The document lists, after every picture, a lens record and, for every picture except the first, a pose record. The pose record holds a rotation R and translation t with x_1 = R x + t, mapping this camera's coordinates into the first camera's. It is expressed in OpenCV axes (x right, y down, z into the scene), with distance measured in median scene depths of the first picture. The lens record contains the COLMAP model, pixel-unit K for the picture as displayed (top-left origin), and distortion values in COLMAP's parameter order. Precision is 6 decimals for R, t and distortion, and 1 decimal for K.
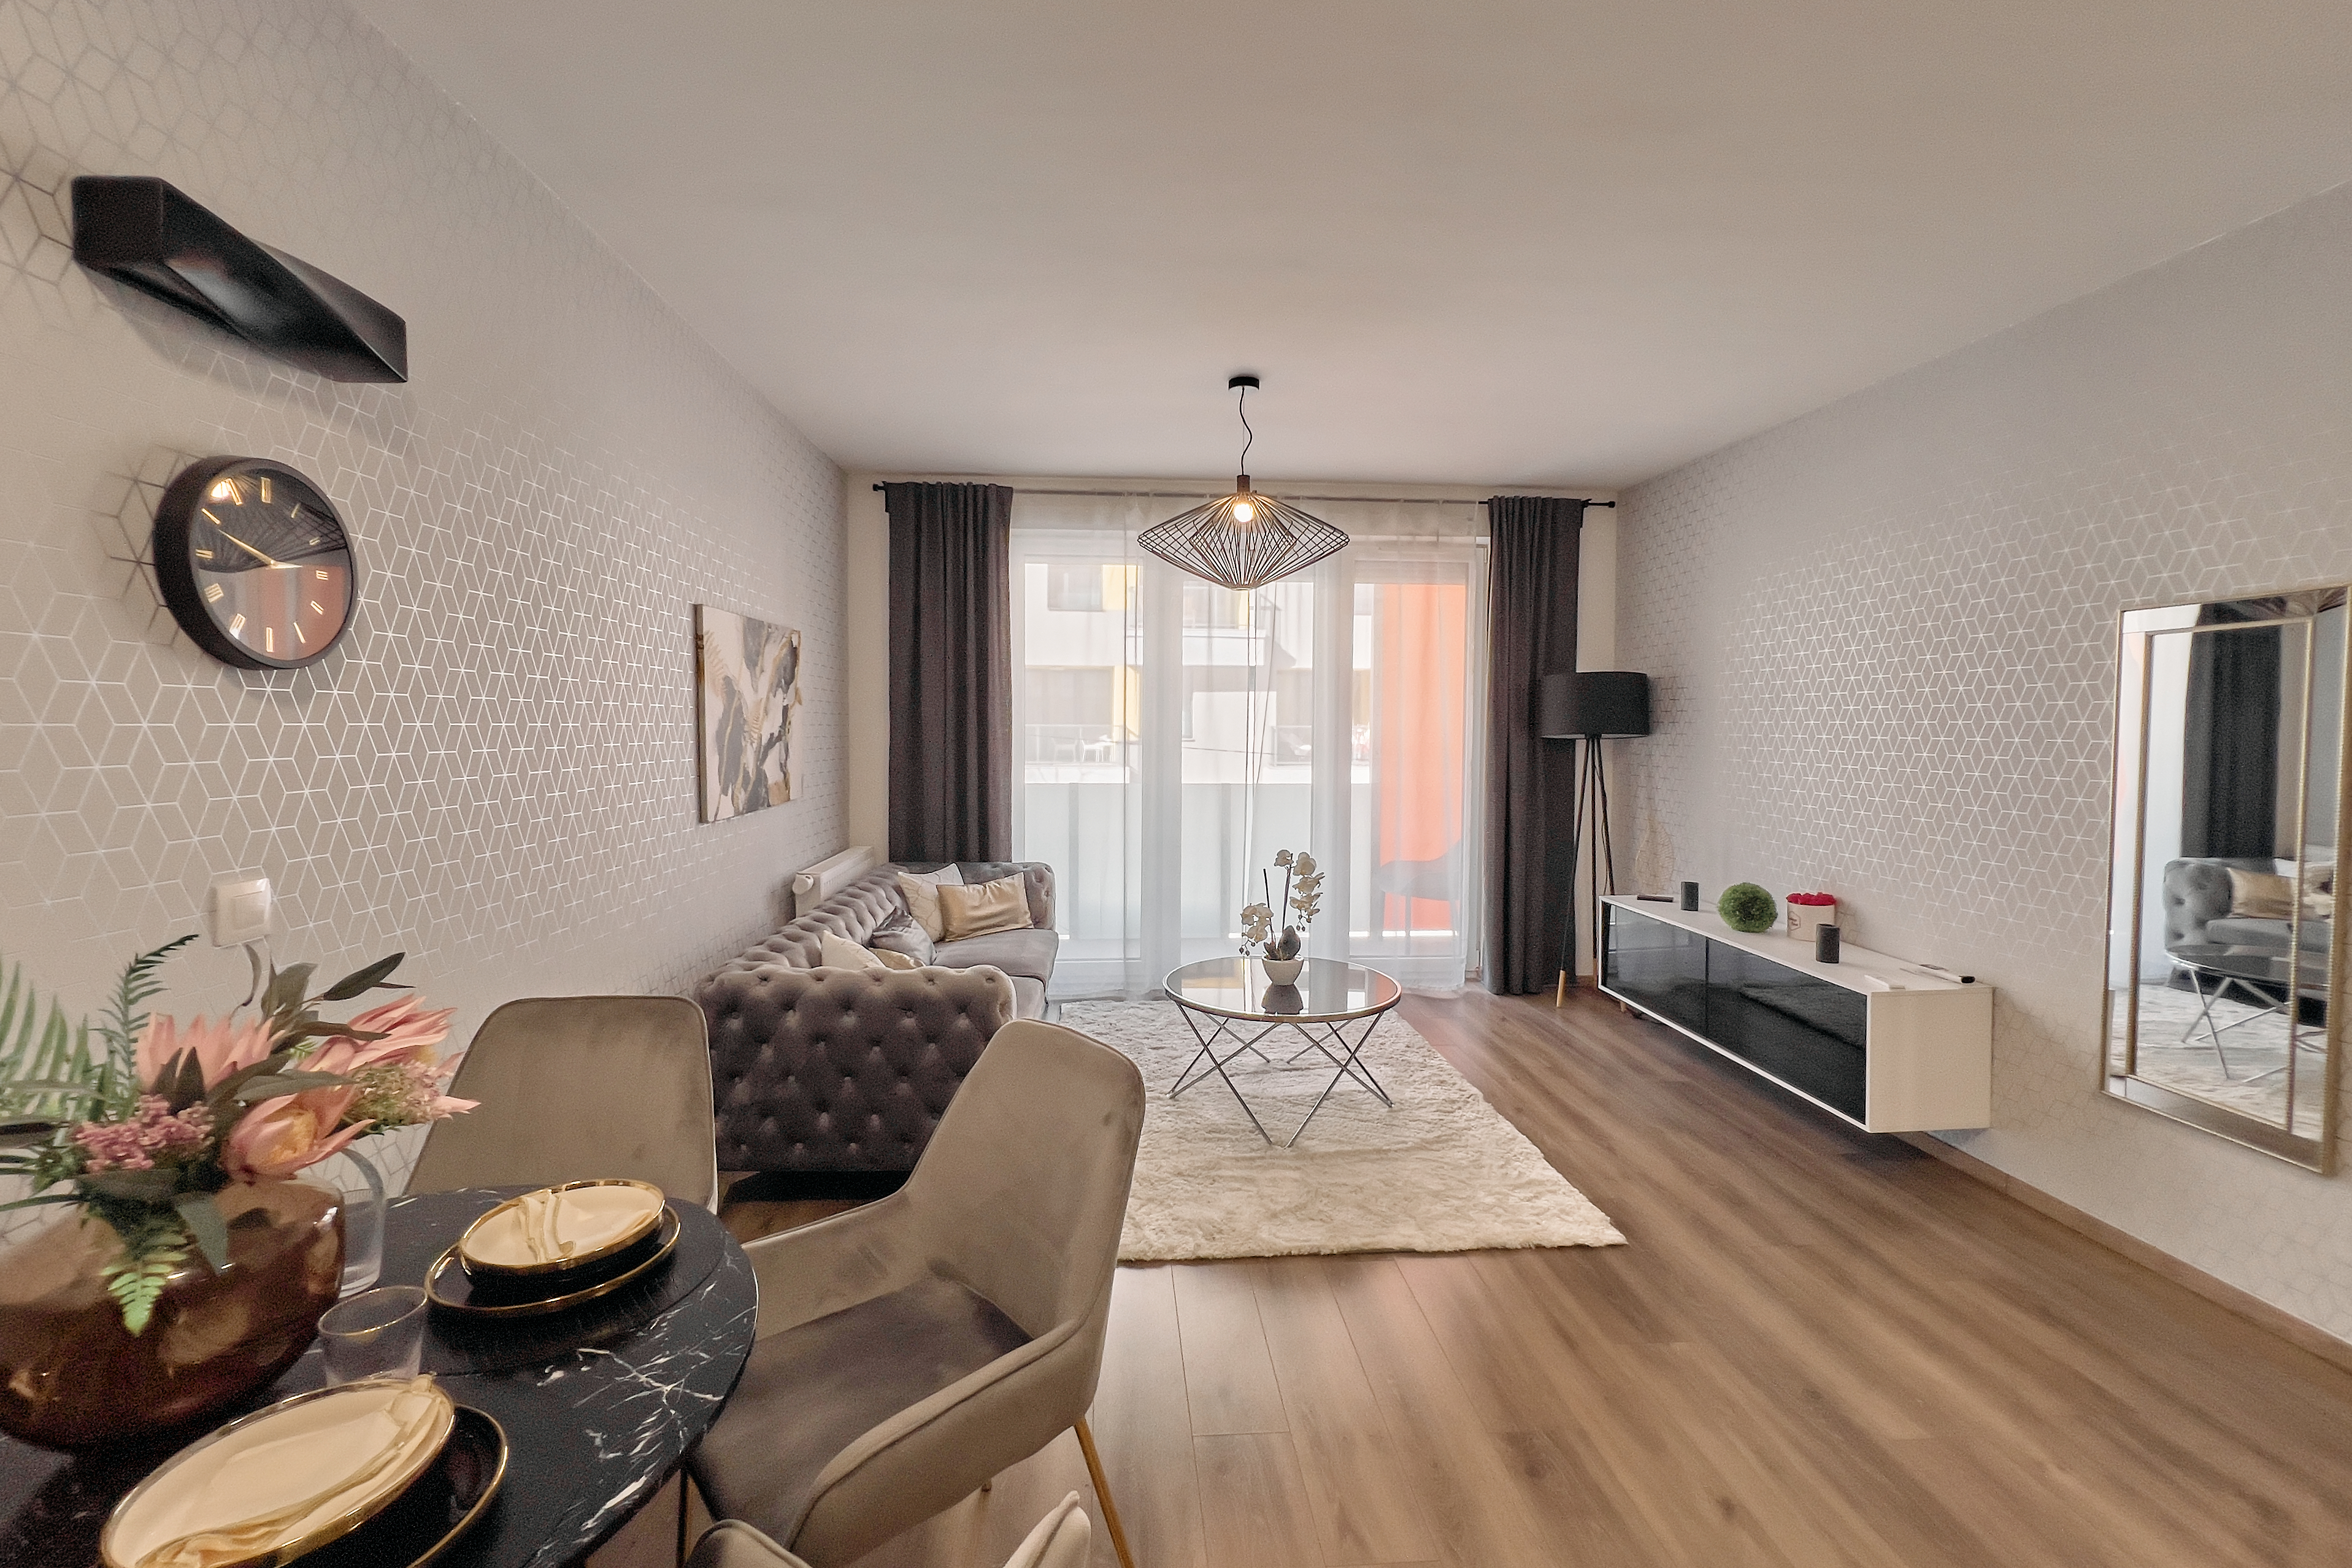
lens RADIAL K [[983.7, 0, 1172.0], [0, 983.7, 763.8], [0, 0, 1]] dist [0.001505, 0.000169]
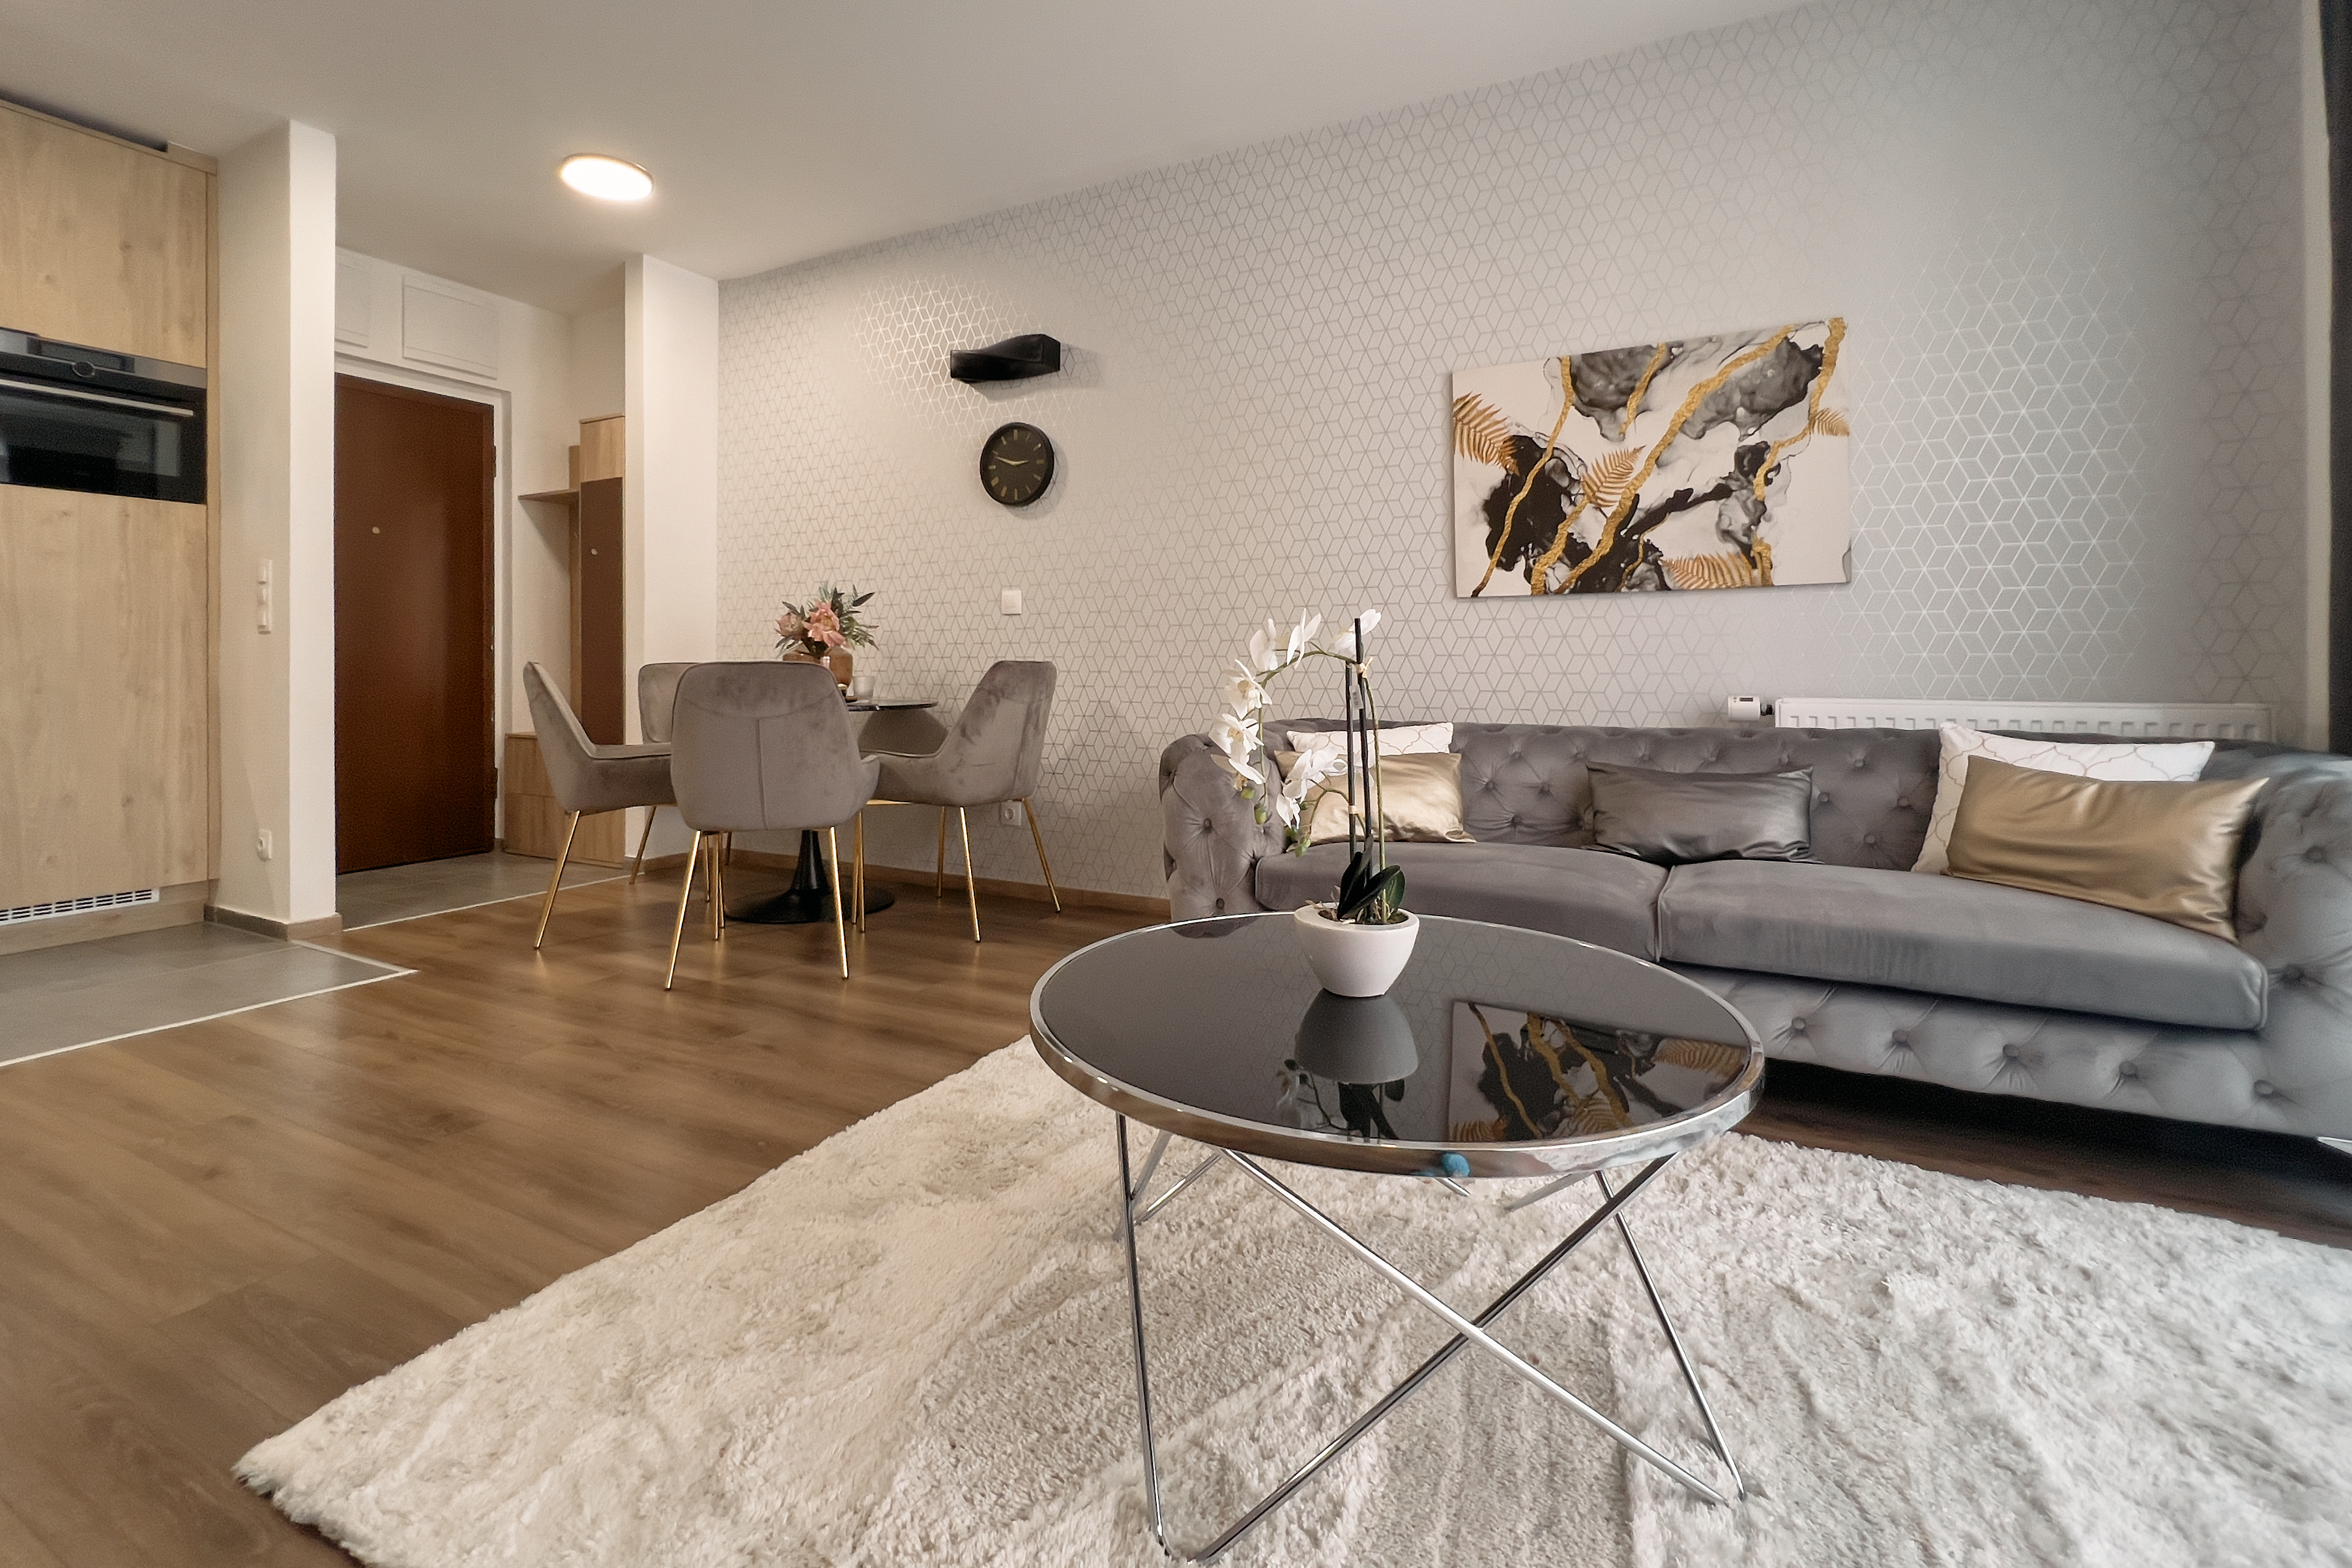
lens RADIAL K [[1056.5, 0, 1196.8], [0, 1056.5, 664.3], [0, 0, 1]] dist [-0.000192, 0.000305]
pose [[-0.511433, -0.002277, -0.859320, 0.431027], [-0.031965, 0.999355, 0.016376, 0.092458], [0.858728, 0.035844, -0.511176, 1.050680]]
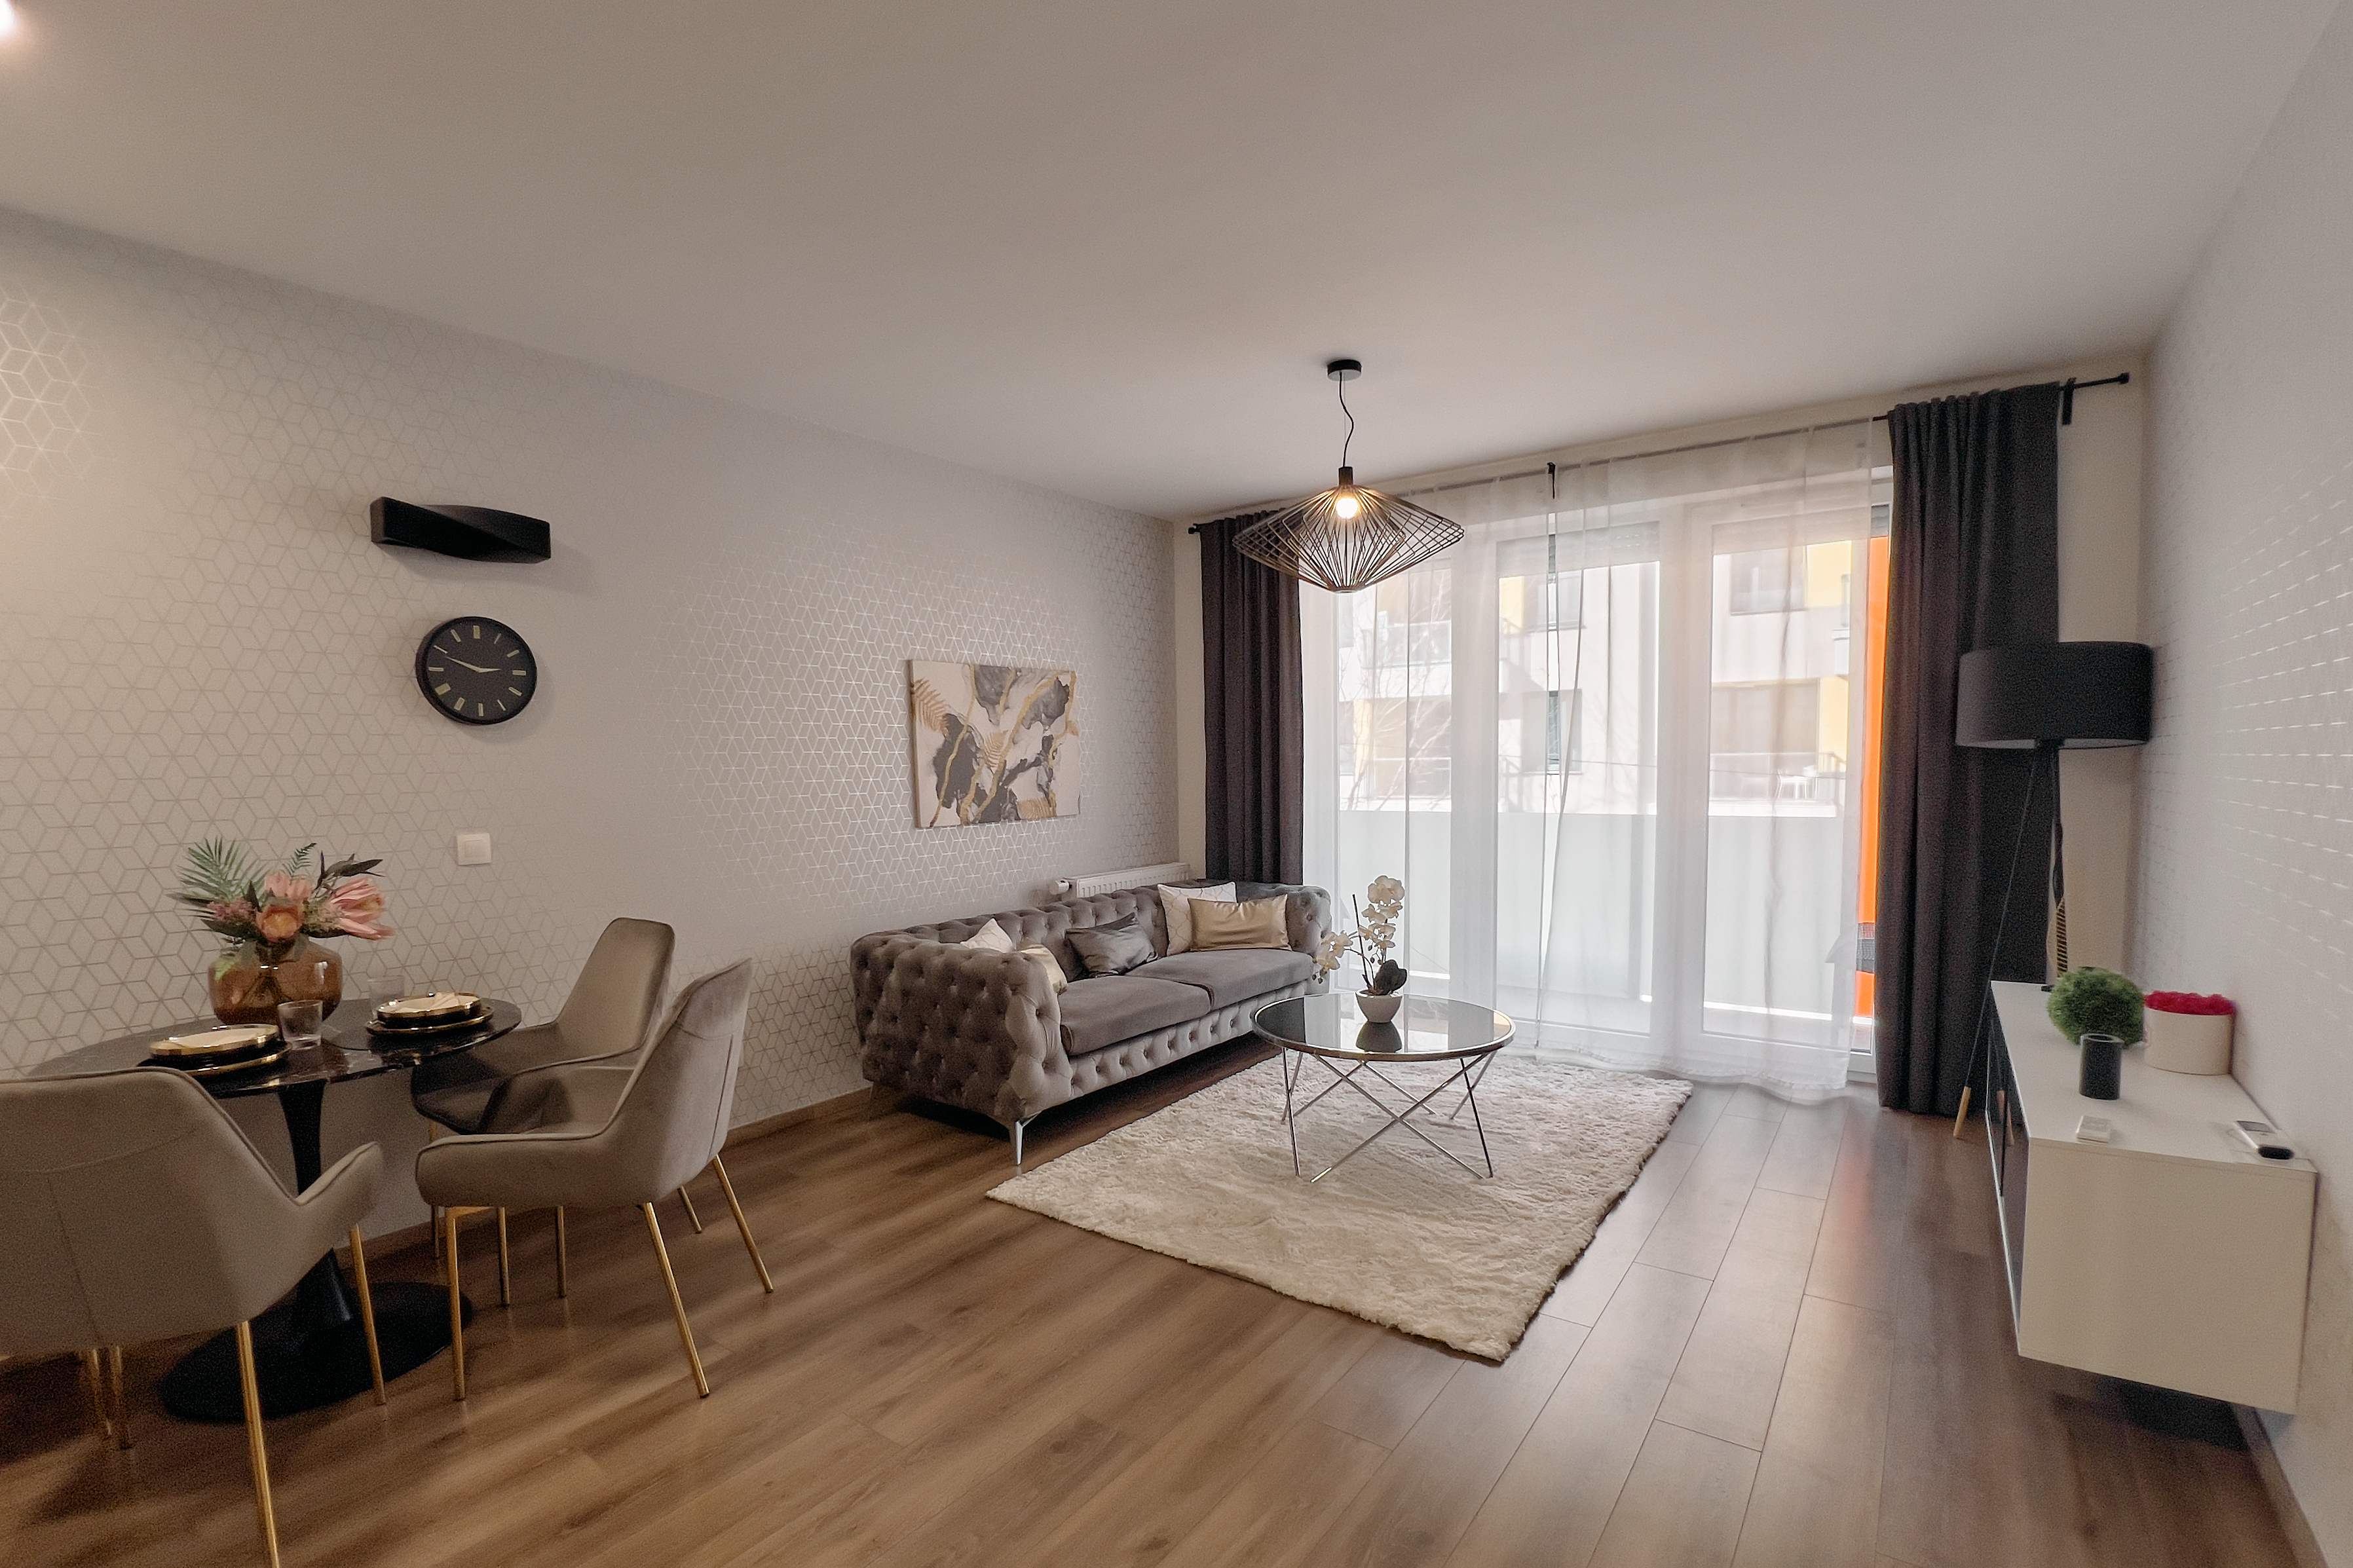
lens RADIAL K [[1048.0, 0, 1157.2], [0, 1048.0, 847.5], [0, 0, 1]] dist [-0.034913, 0.000435]
pose [[0.762284, 0.033679, -0.646366, 0.530759], [-0.005072, 0.998925, 0.046067, 0.016212], [0.647223, -0.031838, 0.761635, 0.118740]]
